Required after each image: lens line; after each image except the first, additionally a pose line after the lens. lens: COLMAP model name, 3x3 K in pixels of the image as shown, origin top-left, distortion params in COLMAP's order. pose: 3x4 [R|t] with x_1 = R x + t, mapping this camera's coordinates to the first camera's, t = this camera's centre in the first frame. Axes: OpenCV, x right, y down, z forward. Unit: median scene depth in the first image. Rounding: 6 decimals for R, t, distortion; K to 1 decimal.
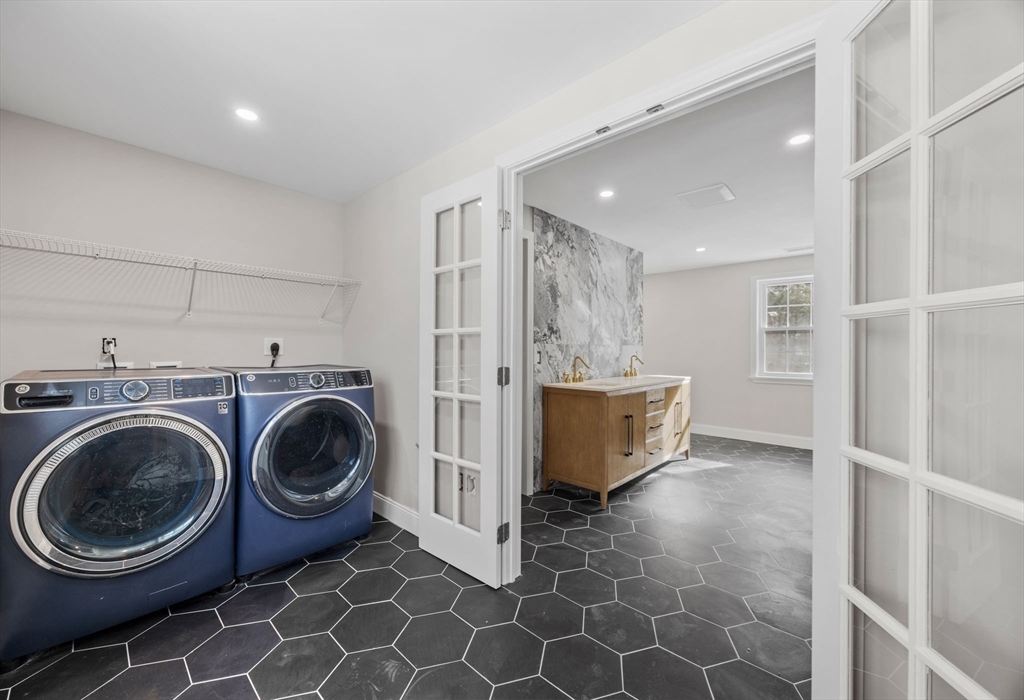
lens RADIAL K [[402.7, 0, 511.7], [0, 402.7, 347.8], [0, 0, 1]] dist [-0.001577, 0.000043]
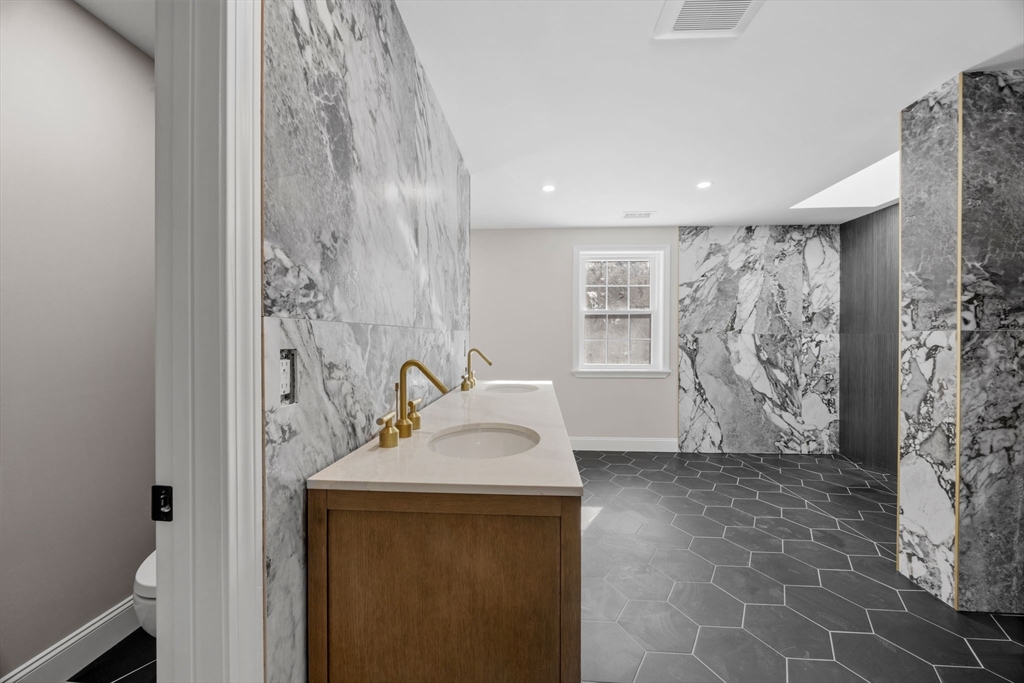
lens RADIAL K [[394.6, 0, 516.3], [0, 394.6, 339.8], [0, 0, 1]] dist [-0.003881, 0.000014]
pose [[0.791266, -0.007722, 0.611424, 0.026315], [0.000028, 0.999921, 0.012592, 0.000038], [-0.611472, -0.009946, 0.791203, 0.596424]]
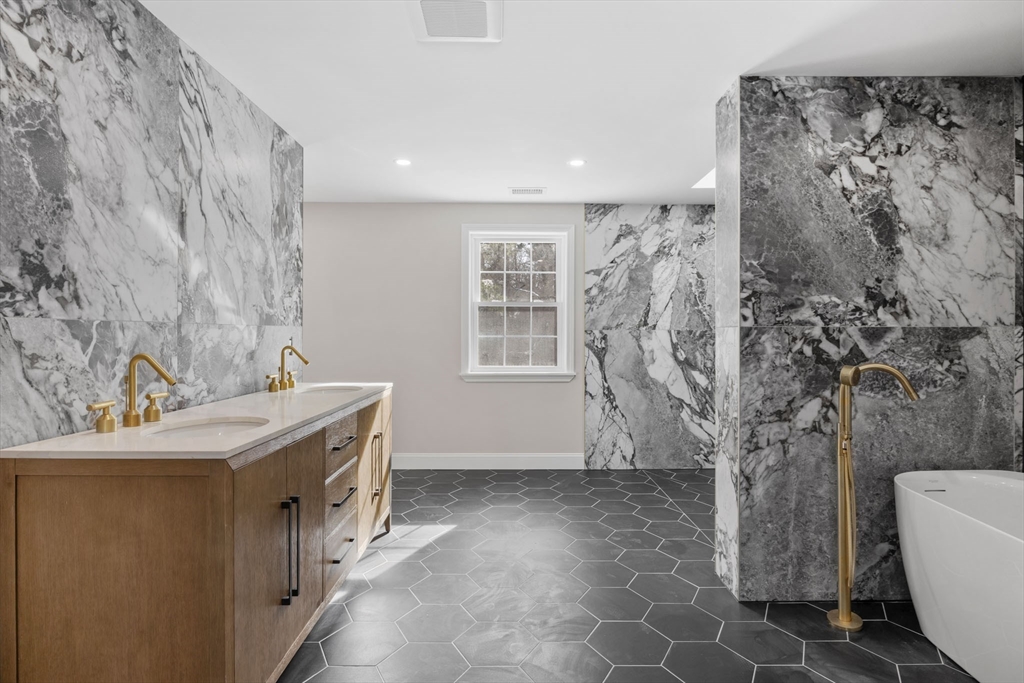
lens RADIAL K [[535.6, 0, 514.5], [0, 535.6, 334.2], [0, 0, 1]] dist [-0.006847, -0.001361]
pose [[0.745397, -0.003050, 0.666613, 0.083564], [-0.001074, 0.999983, 0.005777, 0.000443], [-0.666619, -0.005022, 0.745381, 0.366287]]
